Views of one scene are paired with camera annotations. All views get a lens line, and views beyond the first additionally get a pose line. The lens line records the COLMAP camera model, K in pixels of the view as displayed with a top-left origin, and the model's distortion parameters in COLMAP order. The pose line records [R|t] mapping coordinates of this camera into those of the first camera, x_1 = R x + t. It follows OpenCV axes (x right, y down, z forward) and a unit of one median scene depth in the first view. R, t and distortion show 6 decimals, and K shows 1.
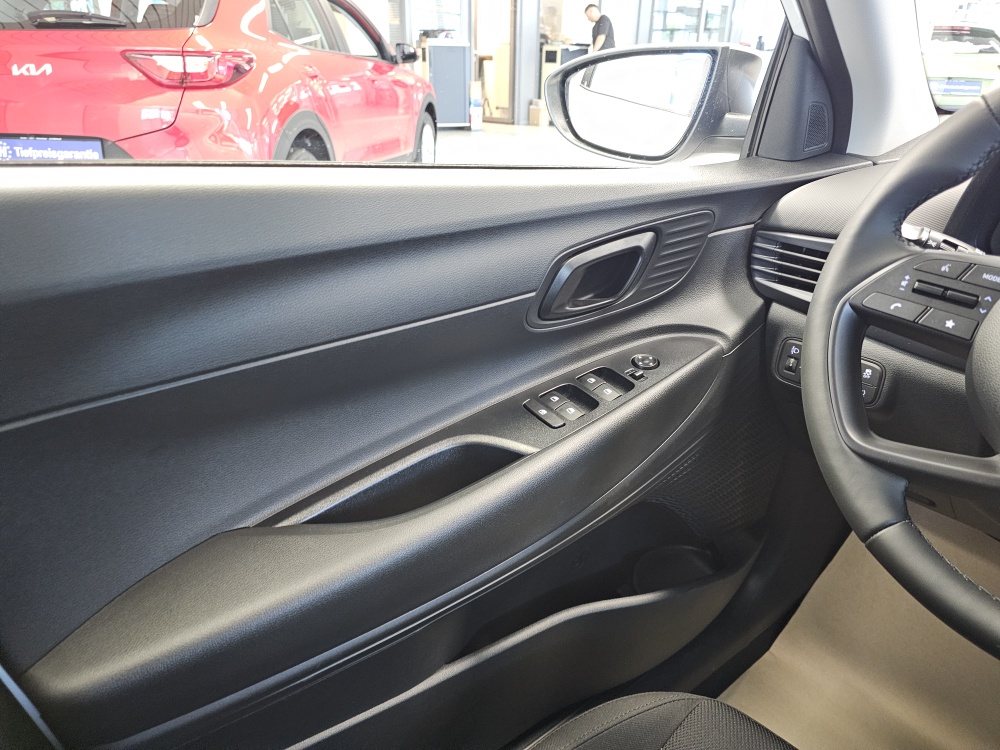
lens RADIAL K [[692.5, 0, 496.7], [0, 692.5, 361.9], [0, 0, 1]] dist [0.054451, -0.064674]
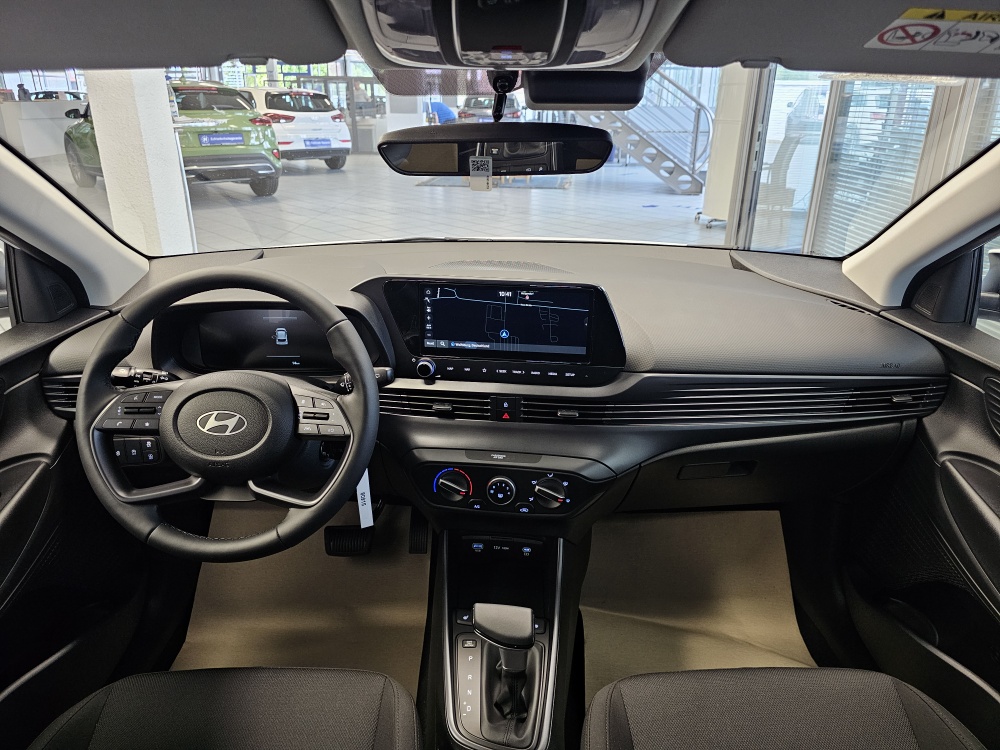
lens RADIAL K [[692.5, 0, 511.1], [0, 692.5, 360.2], [0, 0, 1]] dist [0.054451, -0.064674]
pose [[0.622234, -0.298621, 0.723637, -0.062107], [0.327735, 0.938847, 0.105621, -0.059392], [-0.710925, 0.171440, 0.682051, -0.703590]]
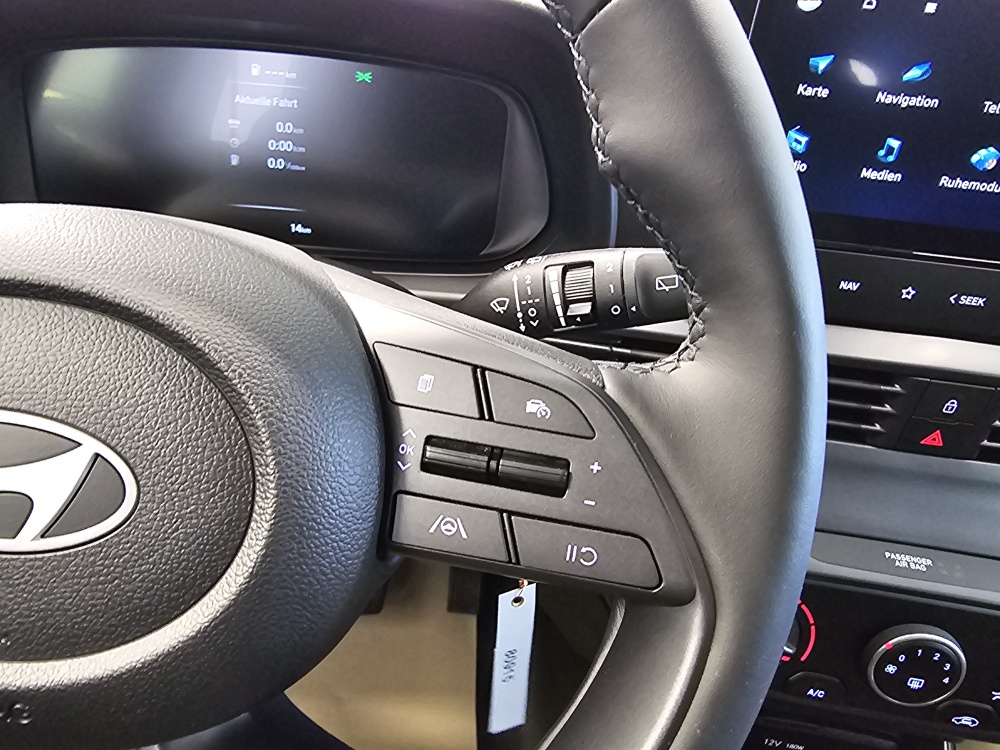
lens RADIAL K [[702.8, 0, 421.2], [0, 702.8, 370.3], [0, 0, 1]] dist [-0.009942, 0.014651]
pose [[0.660698, -0.337255, 0.670624, 0.421588], [0.255029, 0.941099, 0.222021, -0.039846], [-0.706001, 0.024339, 0.707792, 0.252291]]
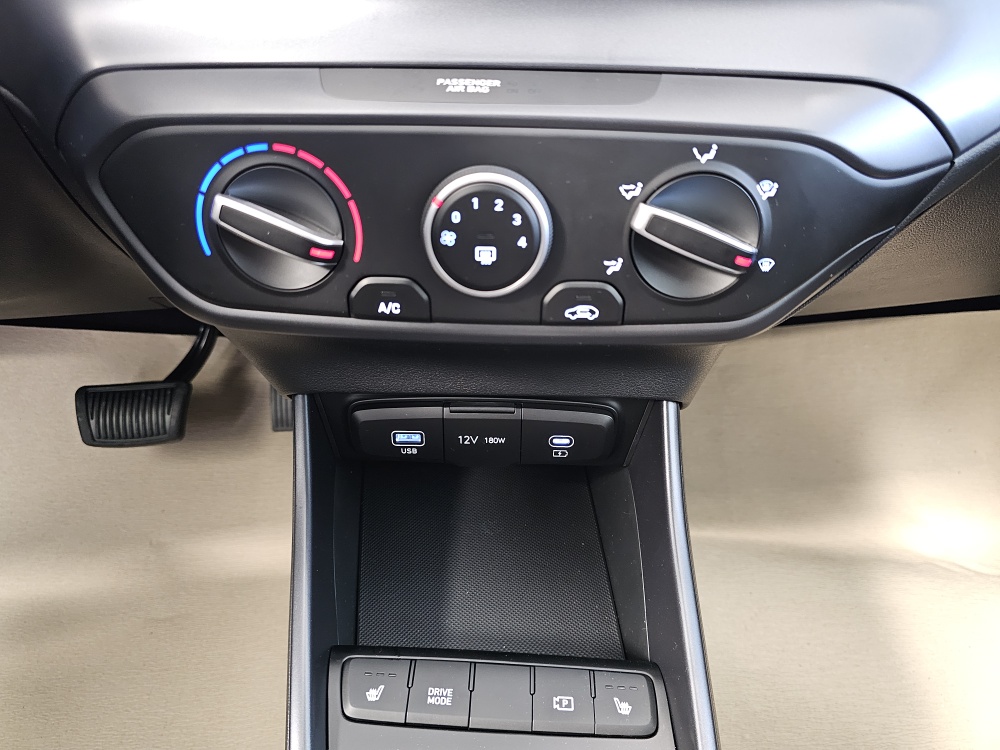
lens RADIAL K [[692.5, 0, 494.0], [0, 692.5, 366.7], [0, 0, 1]] dist [0.054451, -0.064674]
pose [[0.560564, -0.492702, 0.665592, 0.647592], [0.347426, 0.869516, 0.351052, 0.286256], [-0.751707, 0.034457, 0.658596, 0.135877]]
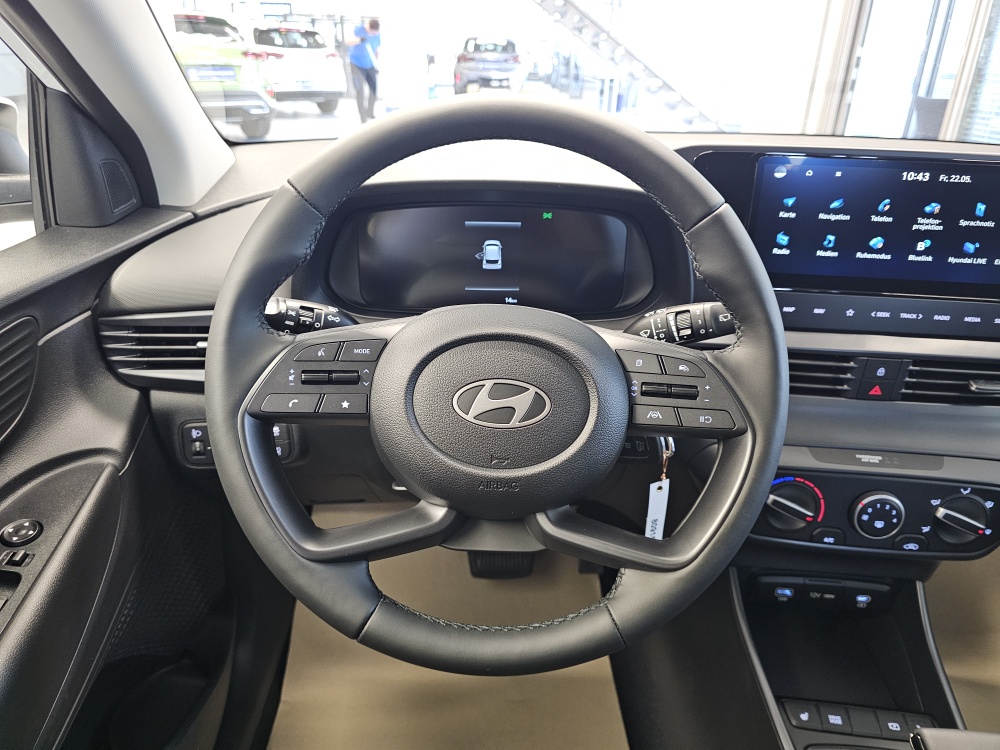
lens RADIAL K [[692.5, 0, 500.0], [0, 692.5, 362.1], [0, 0, 1]] dist [0.054451, -0.064674]
pose [[0.610429, -0.333583, 0.718401, 0.046333], [0.317075, 0.934060, 0.164302, -0.127593], [-0.725838, 0.127492, 0.675948, 0.086015]]
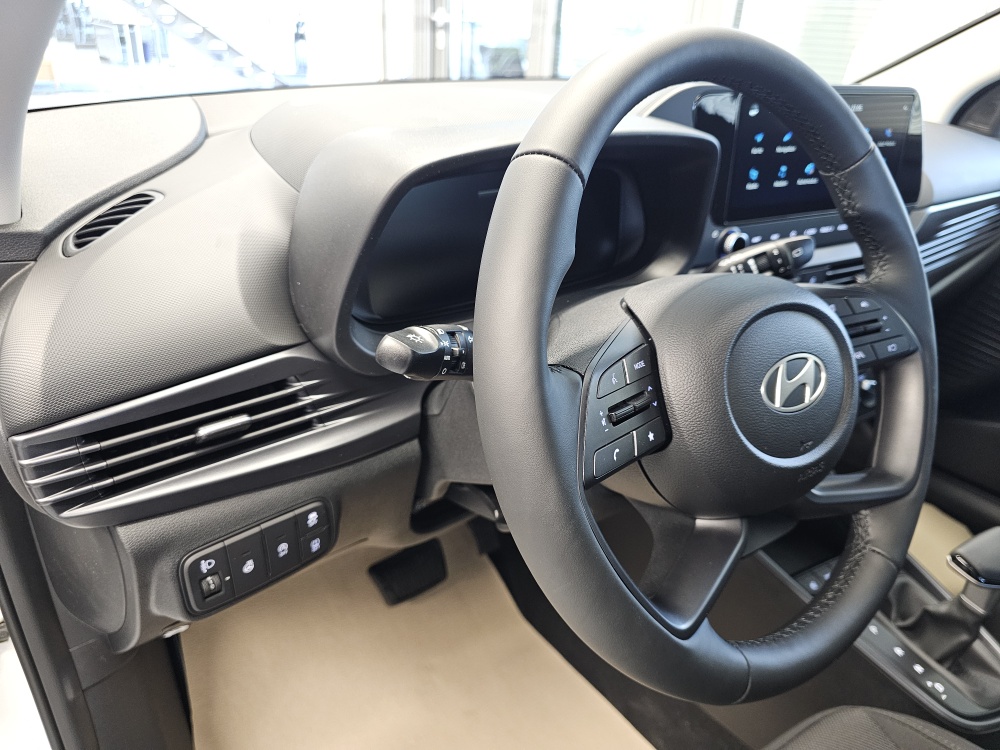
lens RADIAL K [[692.5, 0, 509.2], [0, 692.5, 372.3], [0, 0, 1]] dist [0.054451, -0.064674]
pose [[0.023669, -0.472719, 0.880895, -0.011482], [0.361462, 0.825577, 0.433321, -0.316499], [-0.932086, 0.308154, 0.190411, 0.600515]]
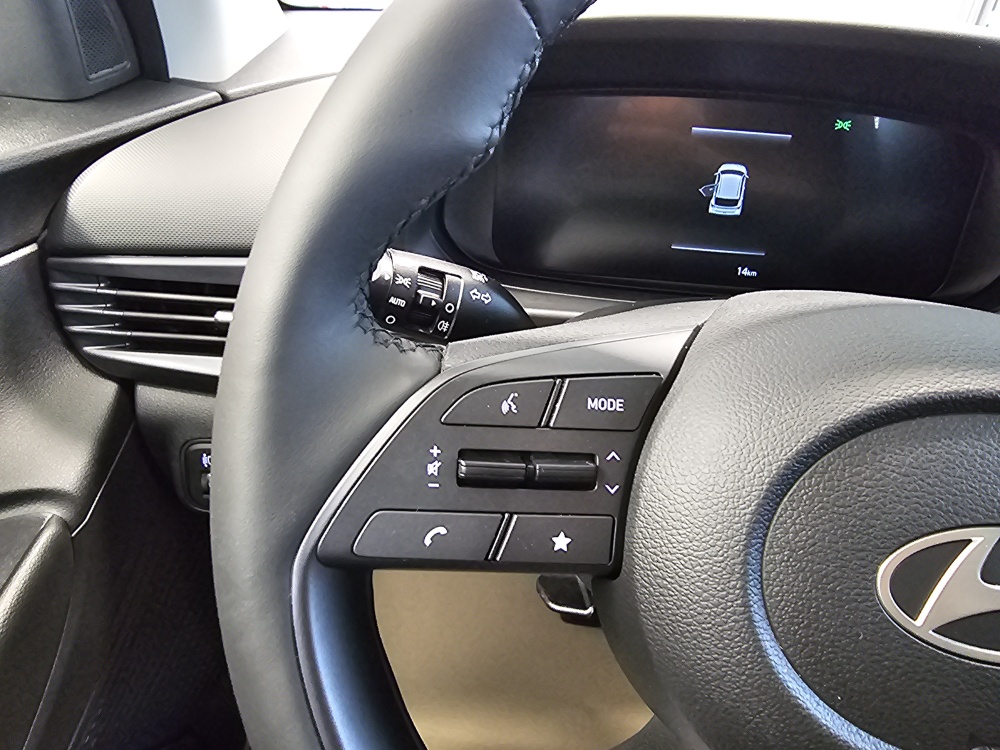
lens RADIAL K [[685.8, 0, 494.4], [0, 685.8, 361.5], [0, 0, 1]] dist [0.020472, -0.005860]
pose [[0.664368, -0.338720, 0.666246, 0.243375], [0.256936, 0.940588, 0.221985, -0.152019], [-0.701854, 0.023703, 0.711926, 0.458340]]
